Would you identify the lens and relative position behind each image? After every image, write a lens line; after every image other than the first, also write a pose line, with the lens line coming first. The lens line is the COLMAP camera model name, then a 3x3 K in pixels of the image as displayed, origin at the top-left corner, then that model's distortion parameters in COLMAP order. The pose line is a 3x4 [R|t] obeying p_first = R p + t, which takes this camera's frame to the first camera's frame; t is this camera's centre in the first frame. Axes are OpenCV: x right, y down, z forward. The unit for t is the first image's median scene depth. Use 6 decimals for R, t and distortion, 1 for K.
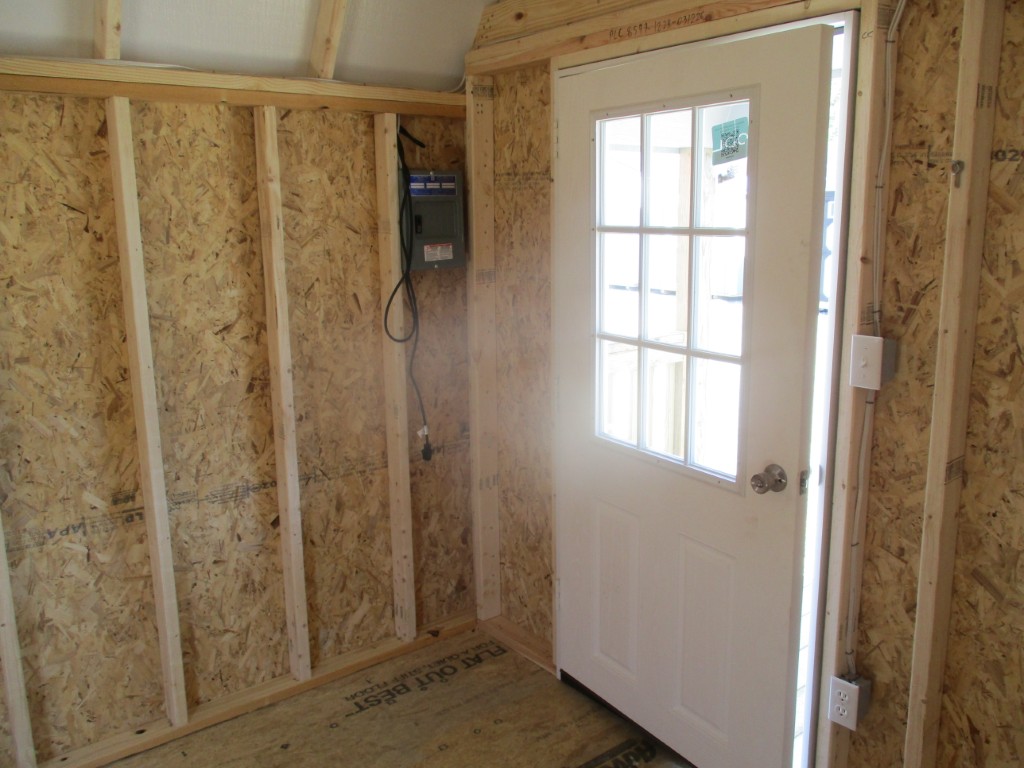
lens RADIAL K [[854.6, 0, 529.4], [0, 854.6, 373.2], [0, 0, 1]] dist [-0.031579, 0.026239]
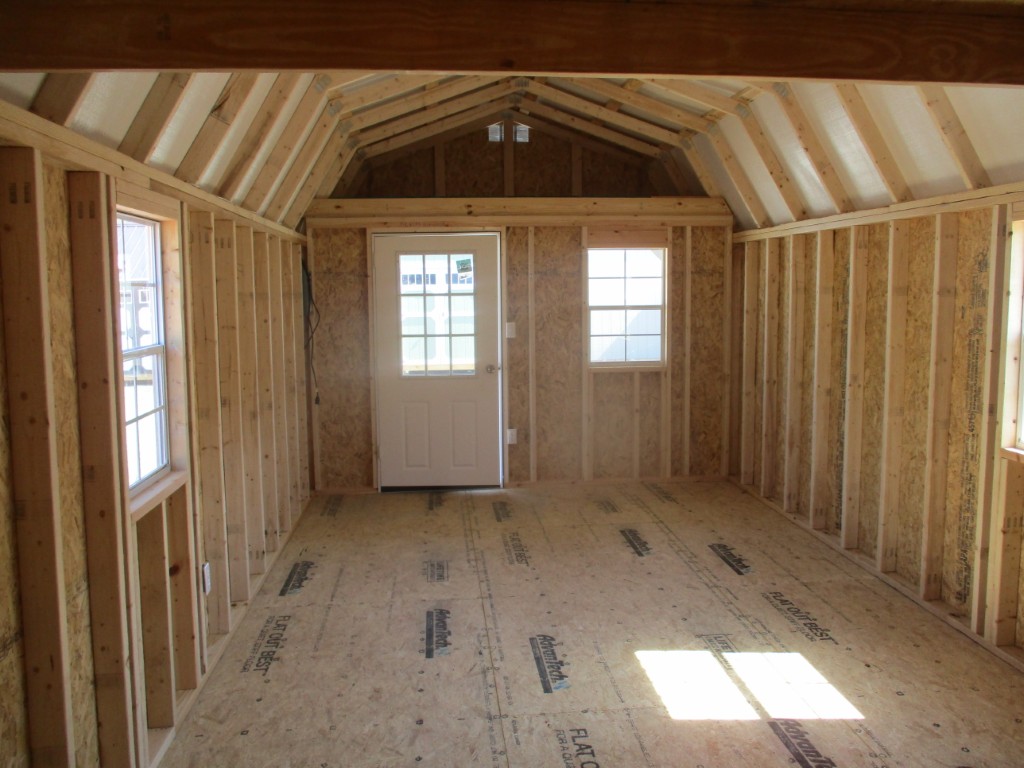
lens RADIAL K [[854.6, 0, 516.0], [0, 854.6, 377.7], [0, 0, 1]] dist [-0.031579, 0.026239]
pose [[0.548729, -0.080450, 0.832121, -2.288939], [0.166020, 0.986021, -0.014150, 0.211290], [-0.819350, 0.145913, 0.554414, -0.843489]]
